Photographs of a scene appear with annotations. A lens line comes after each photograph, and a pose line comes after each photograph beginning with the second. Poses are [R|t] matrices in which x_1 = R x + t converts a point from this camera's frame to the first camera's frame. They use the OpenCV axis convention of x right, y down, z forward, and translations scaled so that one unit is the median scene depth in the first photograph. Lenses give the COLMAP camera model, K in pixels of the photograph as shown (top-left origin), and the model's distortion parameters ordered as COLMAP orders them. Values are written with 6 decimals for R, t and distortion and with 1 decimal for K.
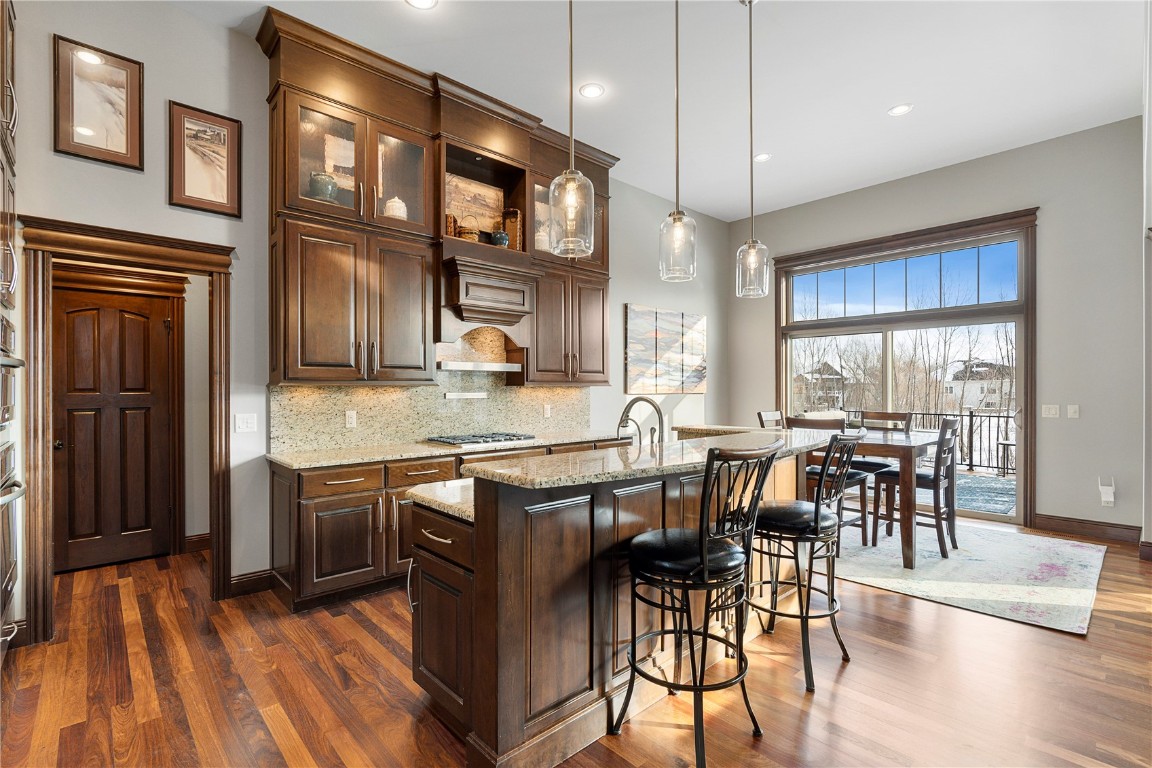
lens RADIAL K [[526.1, 0, 578.5], [0, 526.1, 392.1], [0, 0, 1]] dist [0.000824, 0.000238]
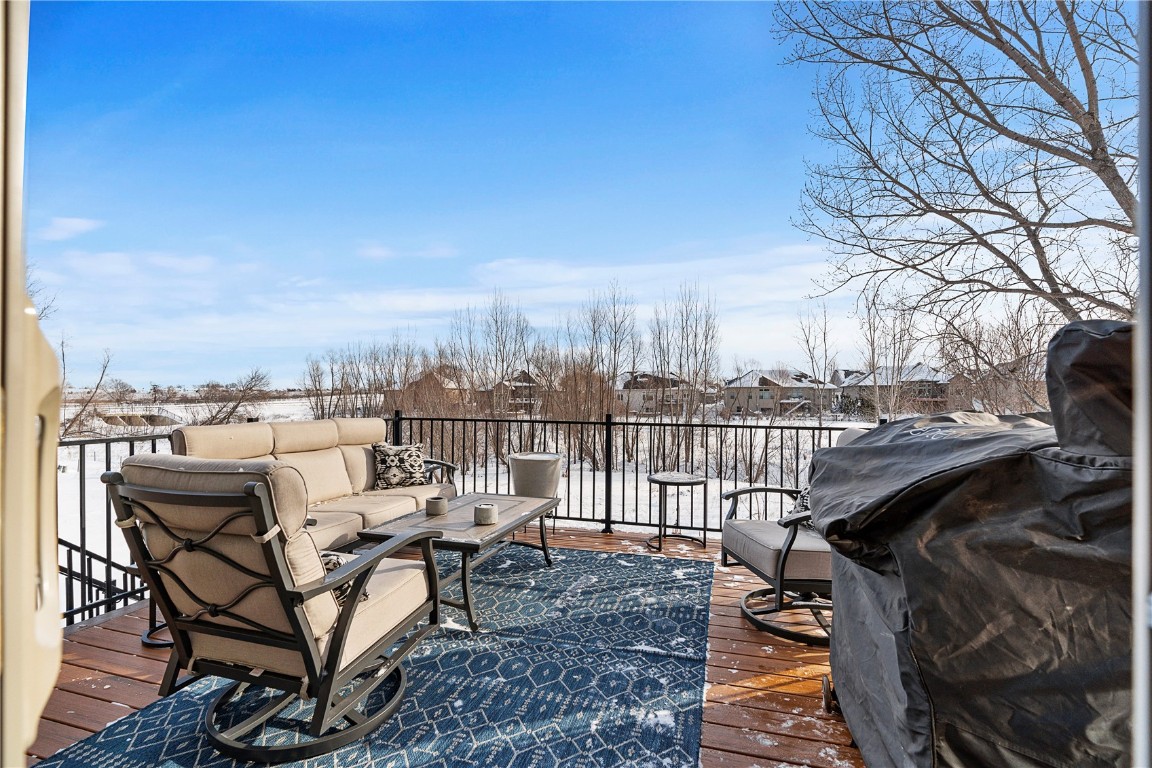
lens RADIAL K [[526.1, 0, 576.4], [0, 526.1, 393.6], [0, 0, 1]] dist [0.000824, 0.000238]
pose [[0.864901, 0.013020, 0.501773, 0.115648], [-0.007260, 0.999883, -0.013431, 0.005912], [-0.501889, 0.007973, 0.864895, 0.143954]]
